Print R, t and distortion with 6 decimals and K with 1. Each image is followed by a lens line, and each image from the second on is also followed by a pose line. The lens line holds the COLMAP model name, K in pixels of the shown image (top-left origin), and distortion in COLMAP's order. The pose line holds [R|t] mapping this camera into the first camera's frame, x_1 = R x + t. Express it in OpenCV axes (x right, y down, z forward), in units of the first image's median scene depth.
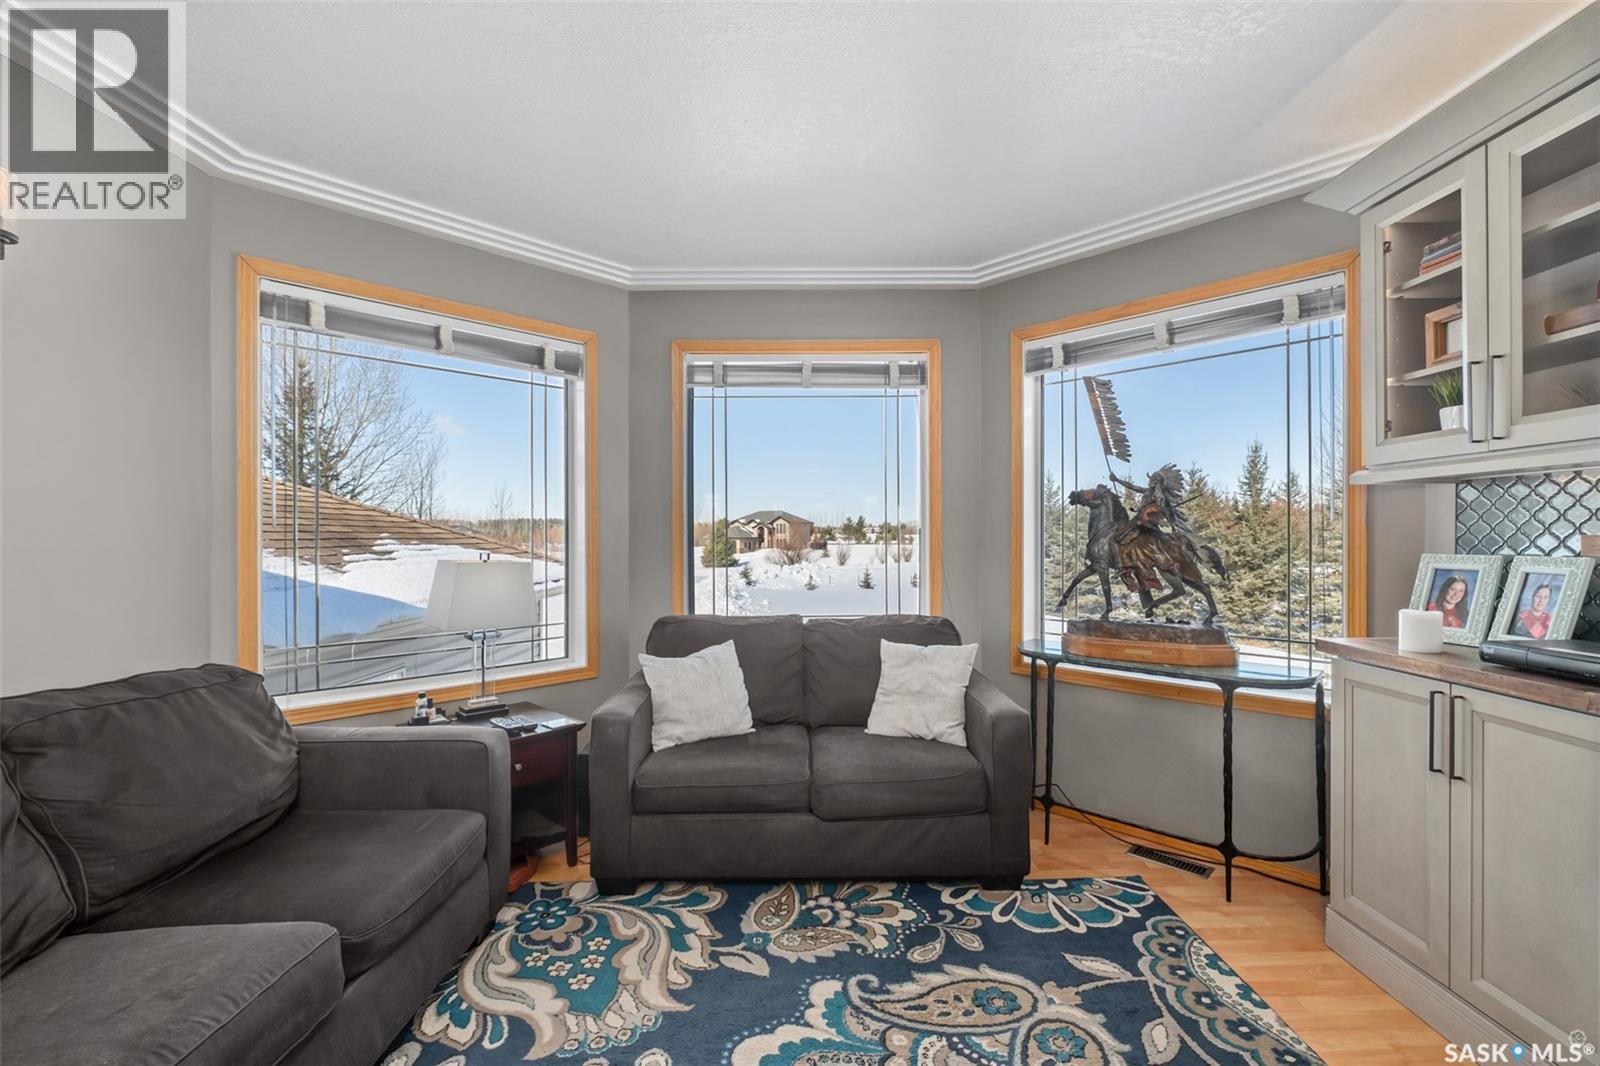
lens RADIAL K [[688.2, 0, 802.8], [0, 688.2, 533.8], [0, 0, 1]] dist [-0.002250, -0.002798]
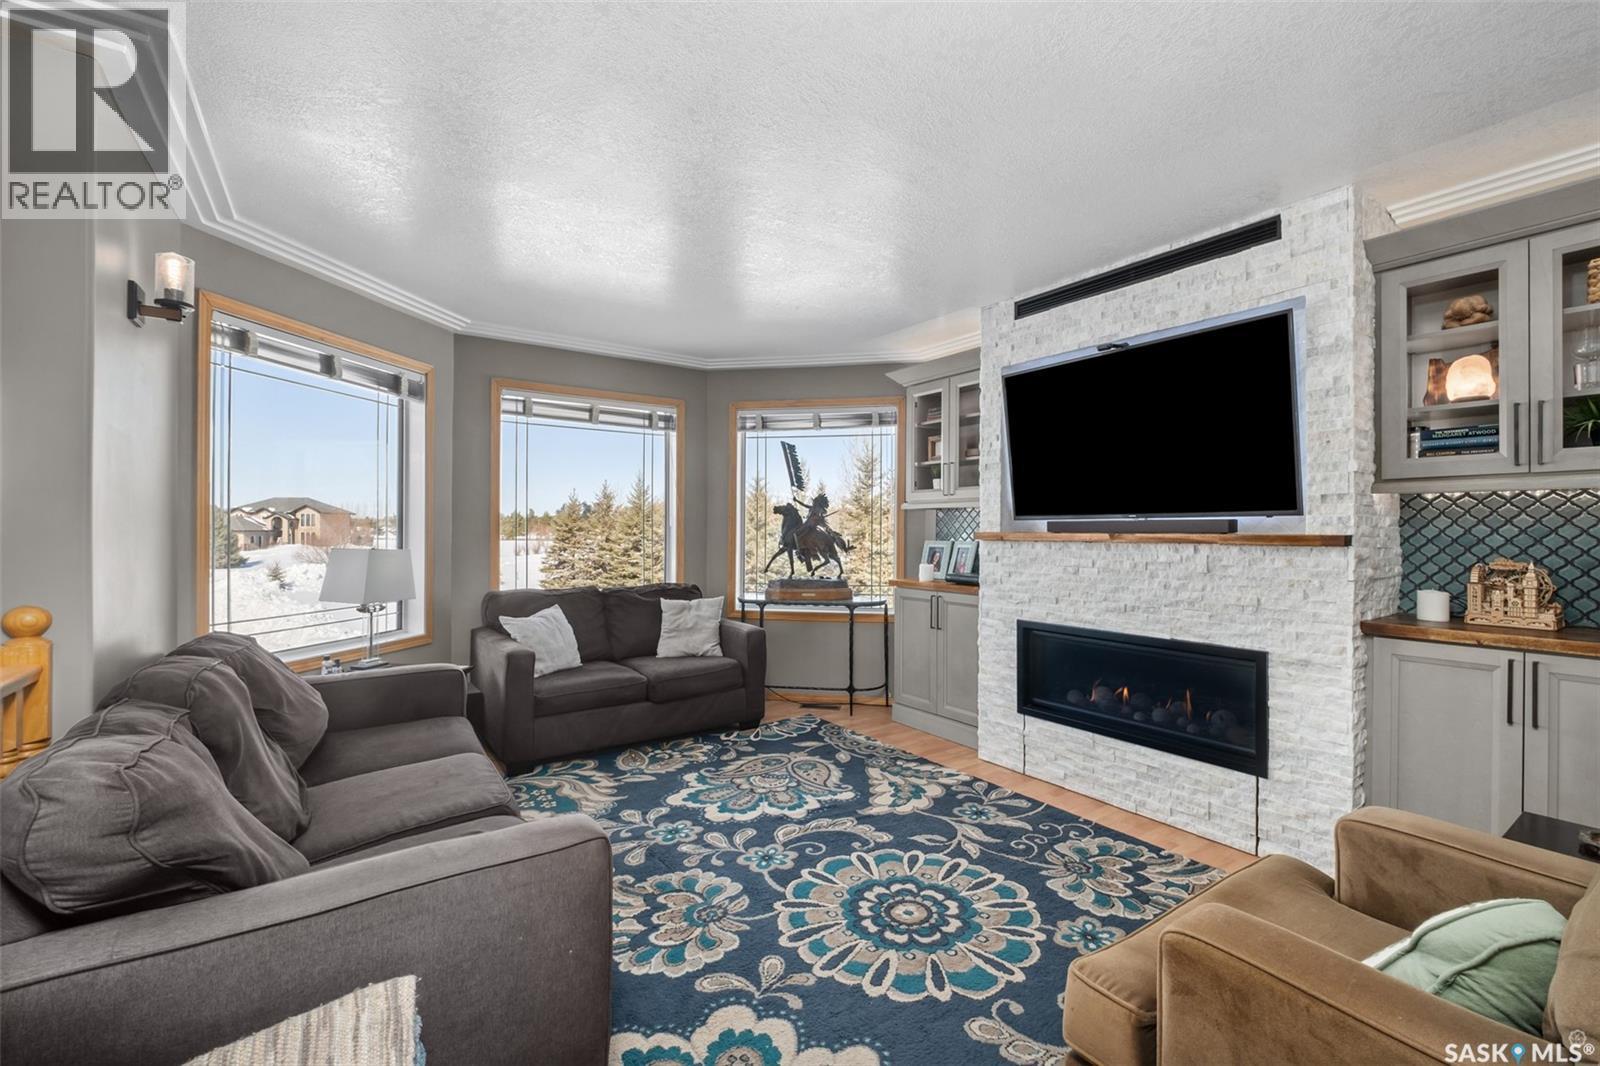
lens RADIAL K [[688.2, 0, 802.5], [0, 688.2, 528.6], [0, 0, 1]] dist [-0.002250, -0.002798]
pose [[0.824762, 0.009253, 0.565404, -0.630089], [-0.009095, 0.999954, -0.003098, 0.000061], [-0.565406, -0.002587, 0.824808, -0.566354]]
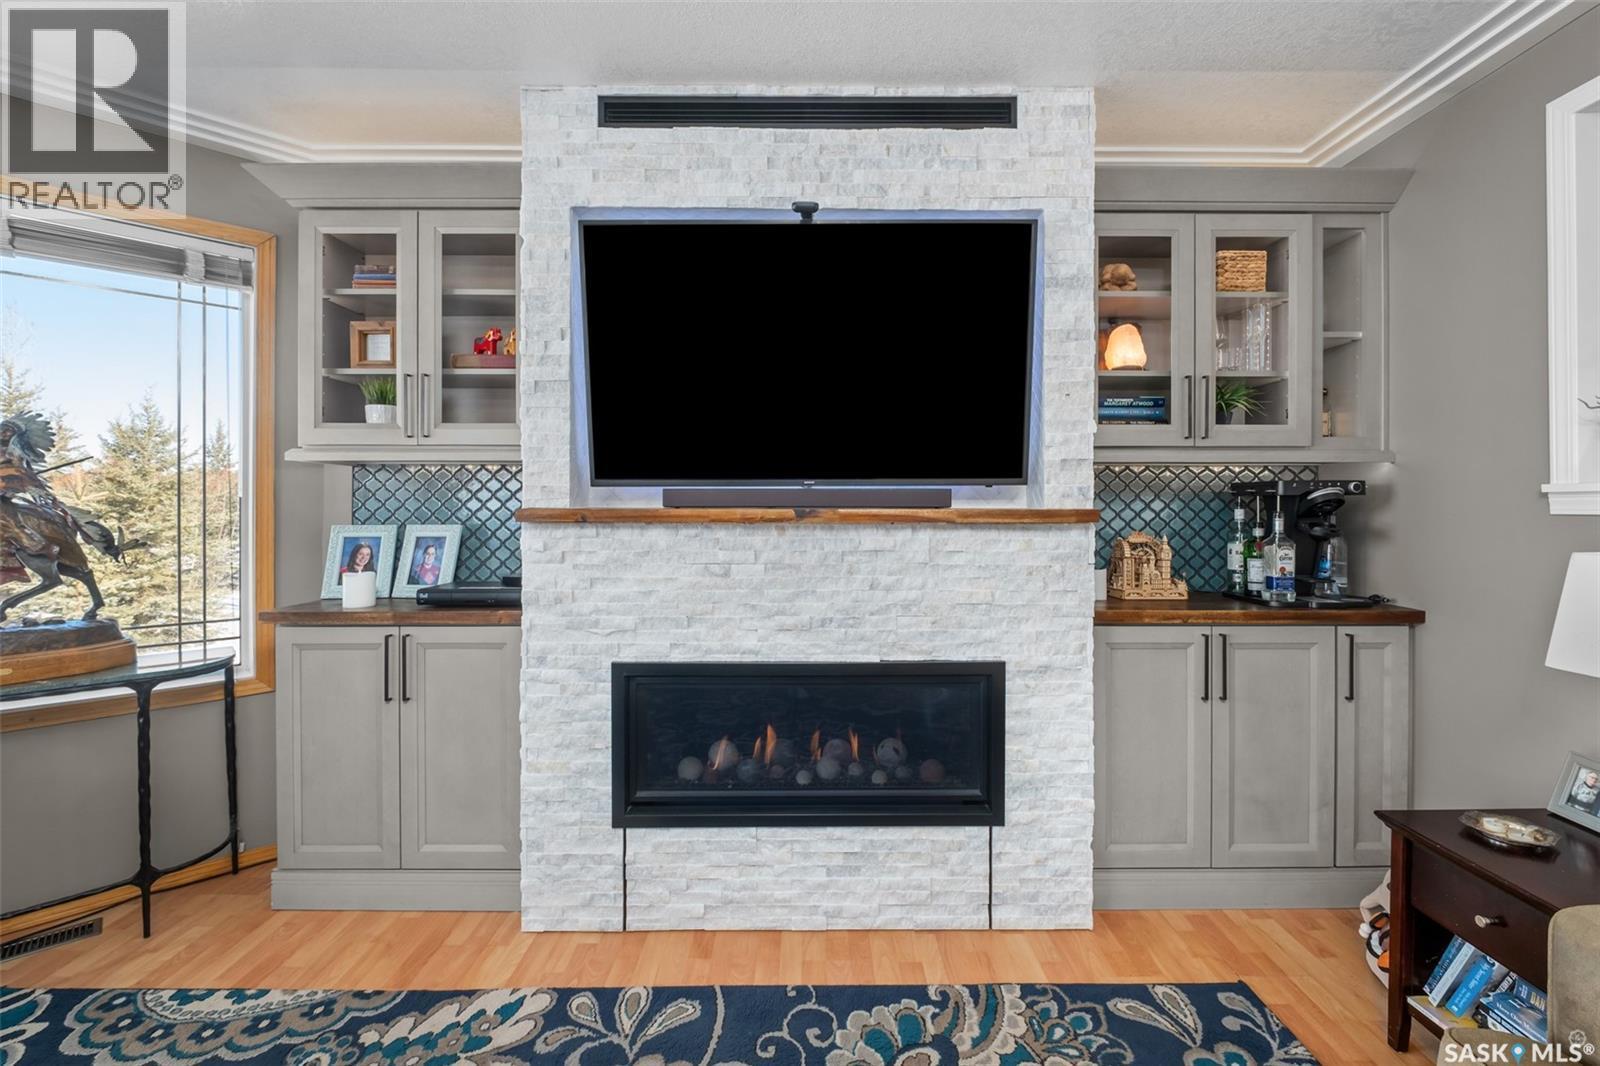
lens RADIAL K [[688.2, 0, 815.7], [0, 688.2, 514.0], [0, 0, 1]] dist [-0.002250, -0.002798]
pose [[-0.002589, -0.002170, 0.999994, -0.229497], [-0.003186, 0.999993, 0.002162, 0.004480], [-0.999992, -0.003181, -0.002596, 0.171622]]
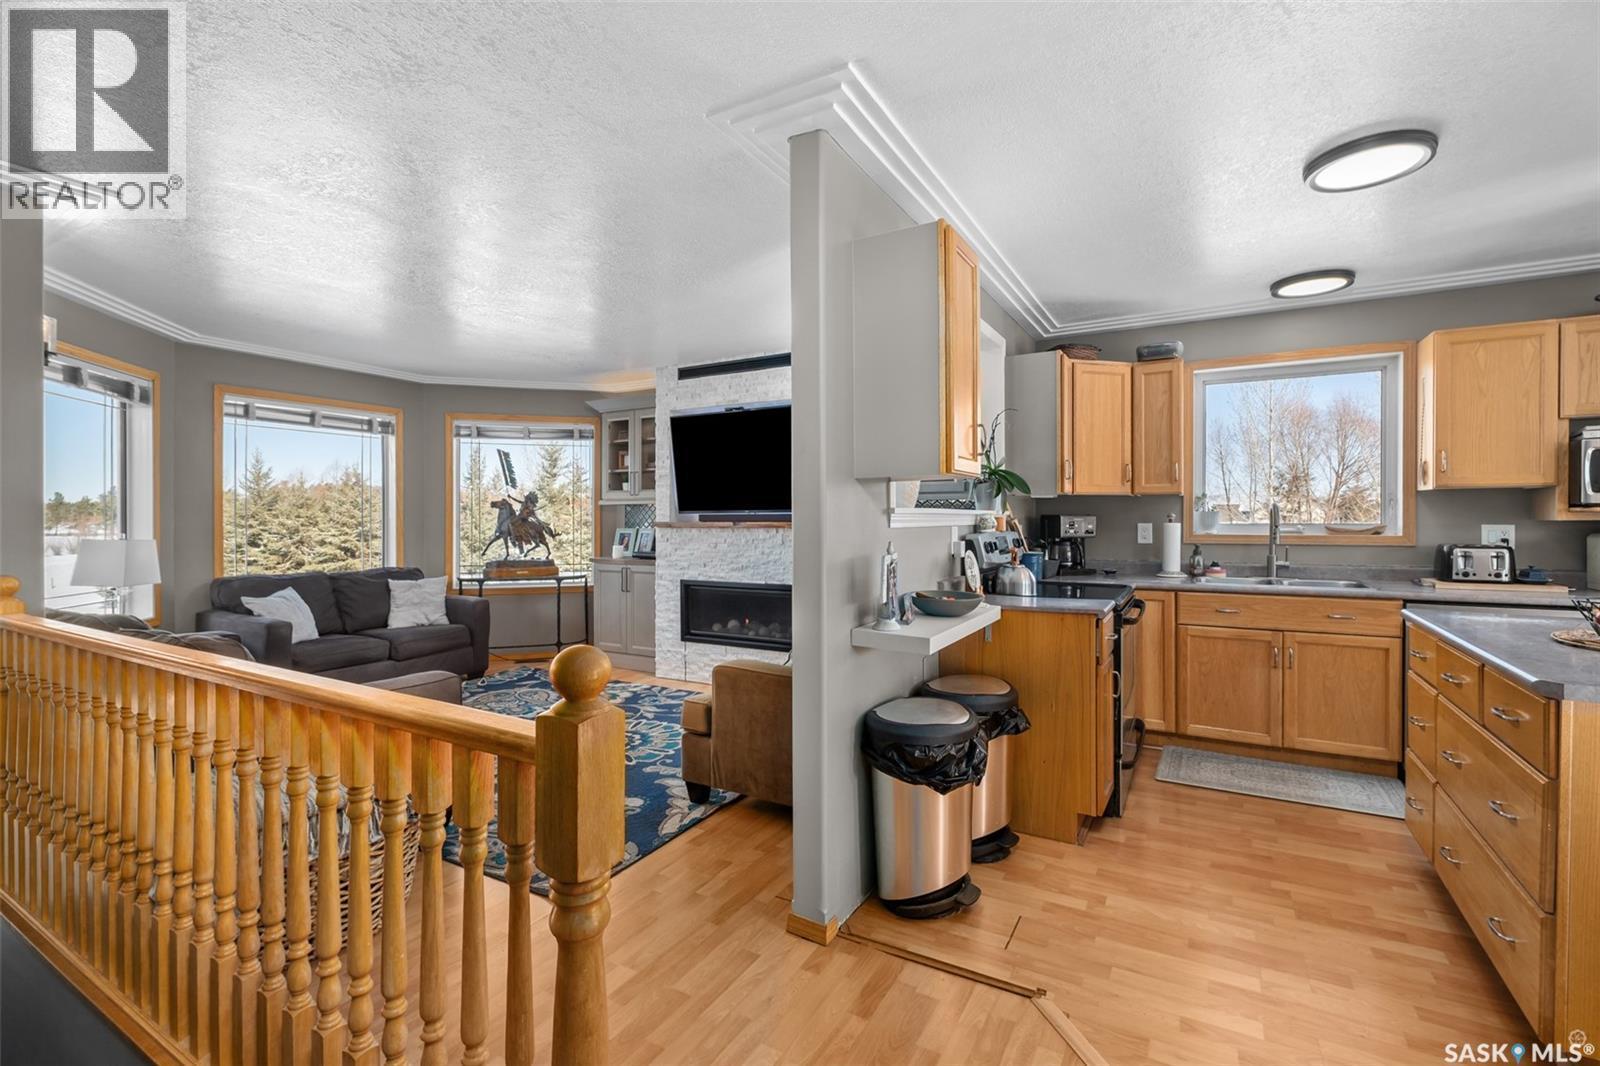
lens RADIAL K [[688.2, 0, 814.5], [0, 688.2, 524.6], [0, 0, 1]] dist [-0.002250, -0.002798]
pose [[0.485614, -0.001340, 0.874172, -1.171120], [-0.003668, 0.999987, 0.003570, -0.001390], [-0.874165, -0.004940, 0.485603, -1.090379]]
